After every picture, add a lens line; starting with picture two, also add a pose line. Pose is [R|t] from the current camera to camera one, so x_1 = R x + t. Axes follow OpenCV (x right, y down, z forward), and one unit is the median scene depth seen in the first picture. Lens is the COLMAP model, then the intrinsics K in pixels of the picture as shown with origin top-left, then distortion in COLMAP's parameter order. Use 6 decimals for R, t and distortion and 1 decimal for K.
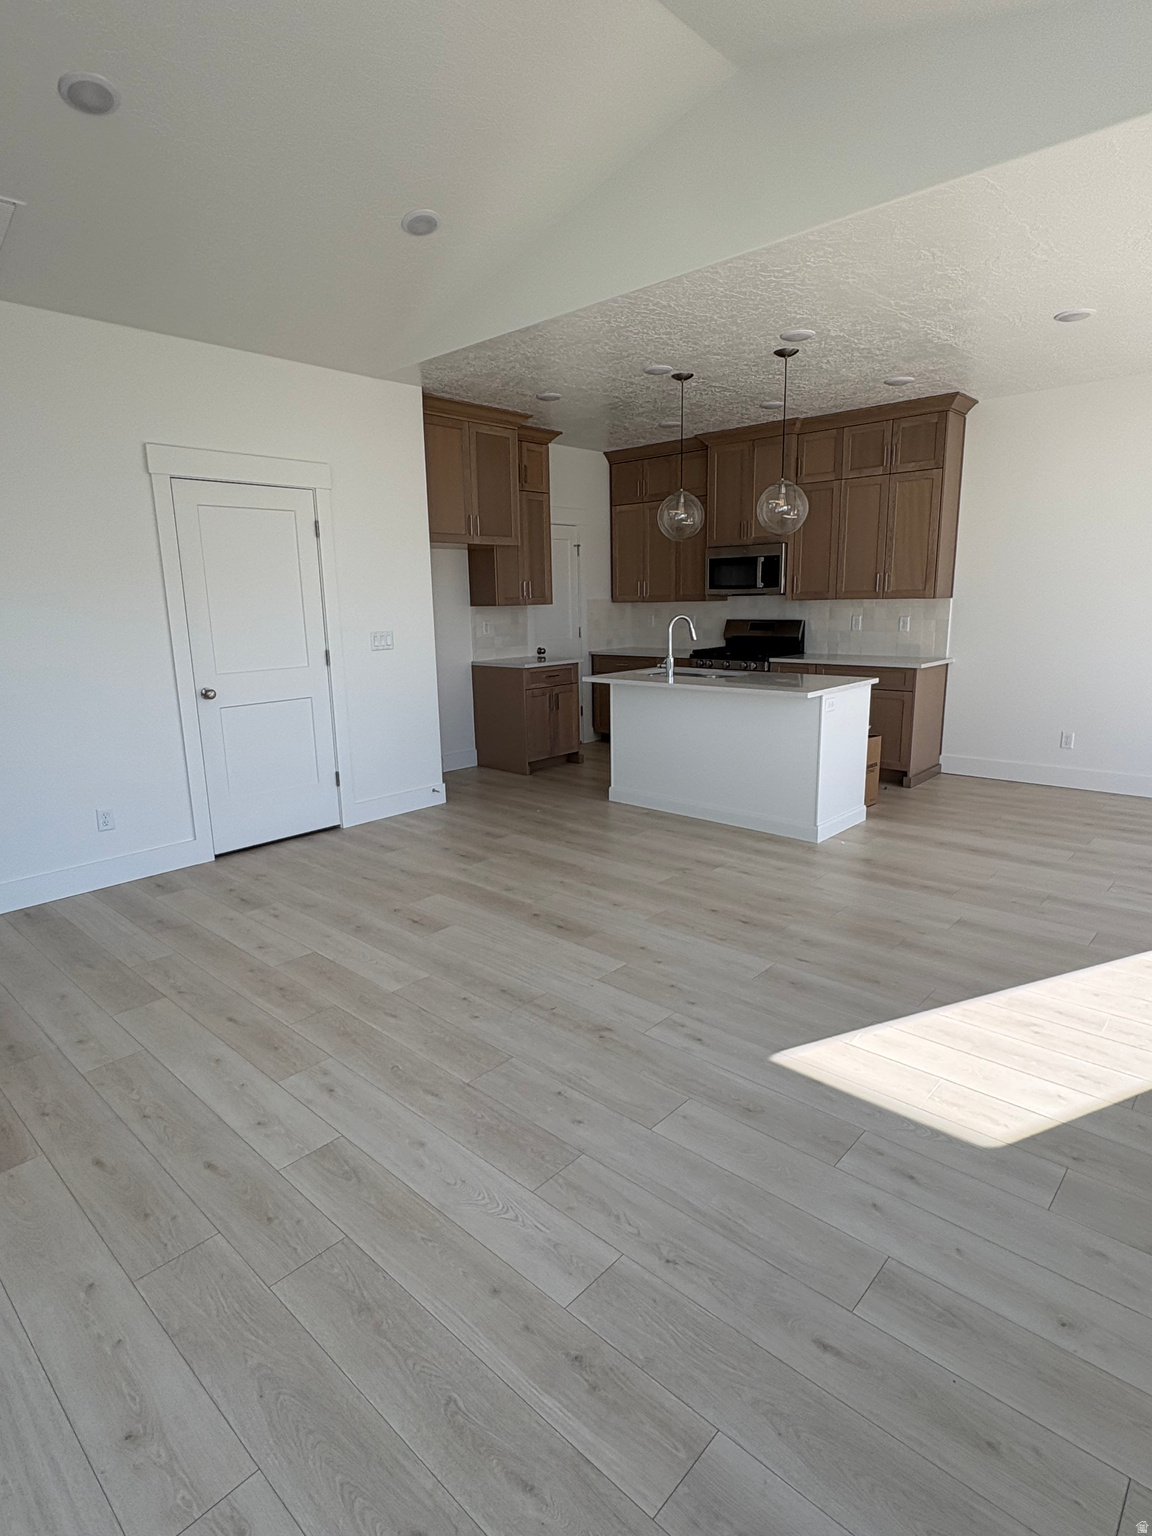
lens RADIAL K [[816.5, 0, 573.7], [0, 816.5, 767.7], [0, 0, 1]] dist [-0.000631, 0.000890]
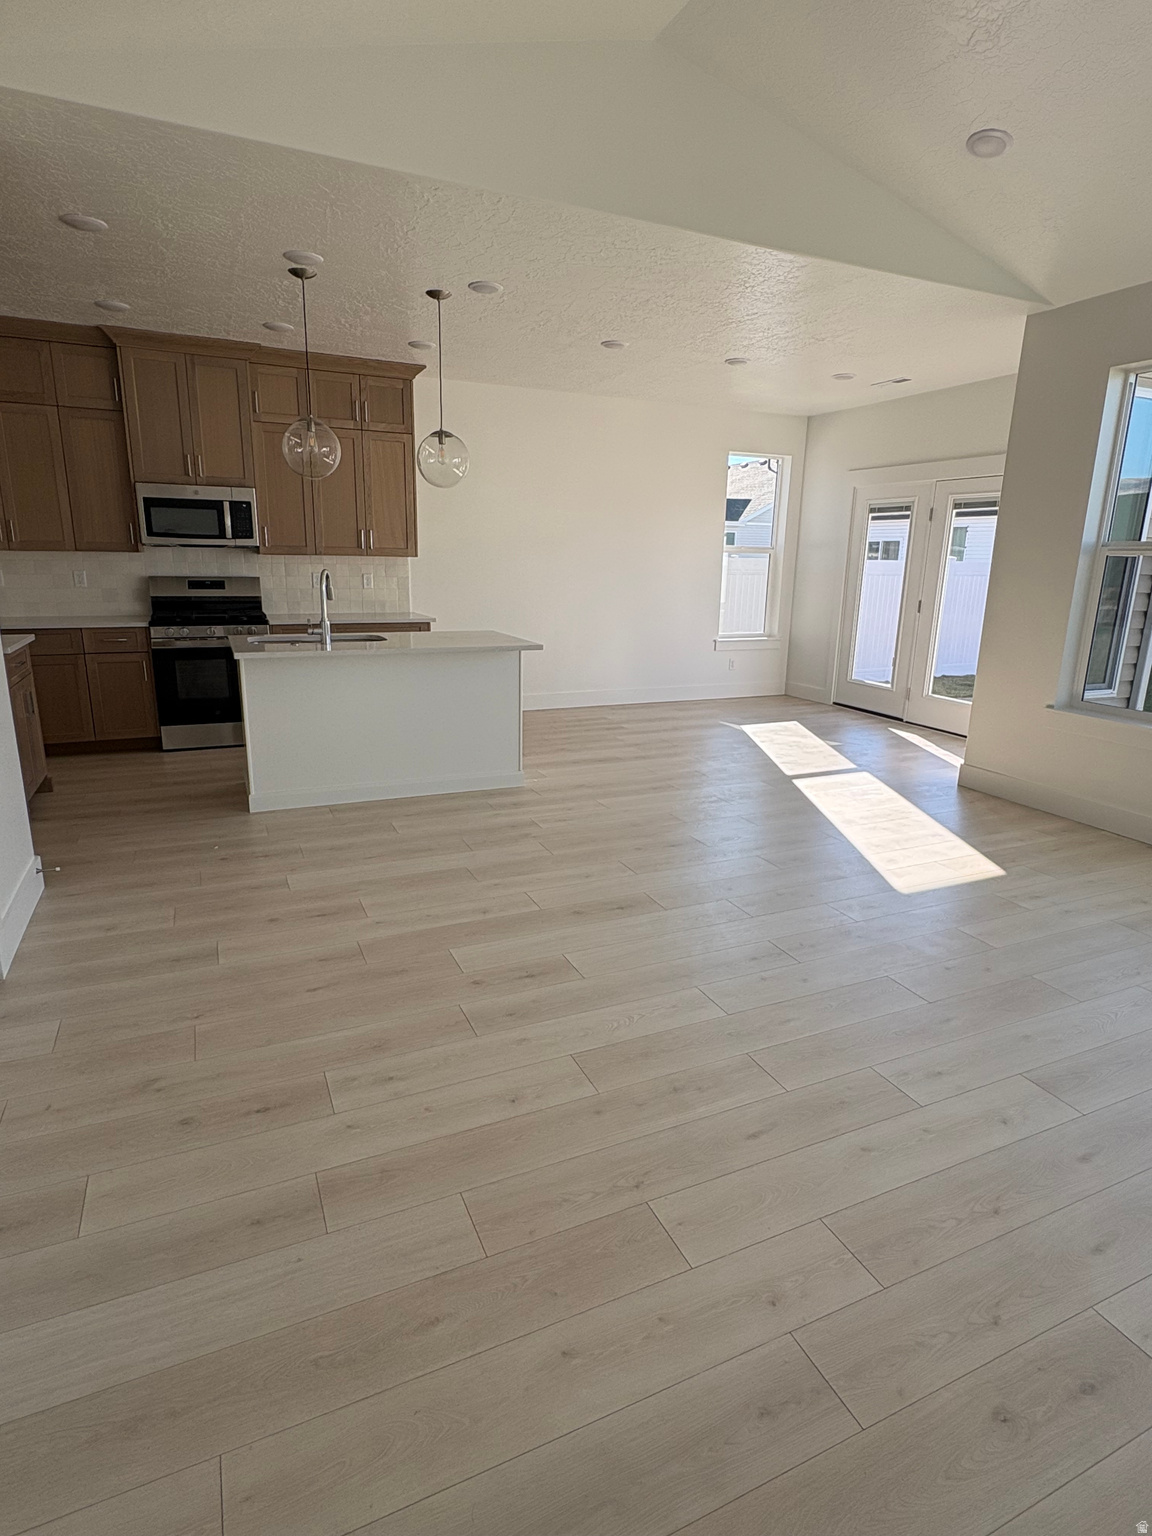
lens RADIAL K [[816.5, 0, 575.3], [0, 816.5, 767.9], [0, 0, 1]] dist [-0.000631, 0.000890]
pose [[0.387368, -0.204606, 0.898934, -0.610186], [0.163253, 0.974876, 0.151543, -0.079131], [-0.907356, 0.088051, 0.411038, 0.475058]]
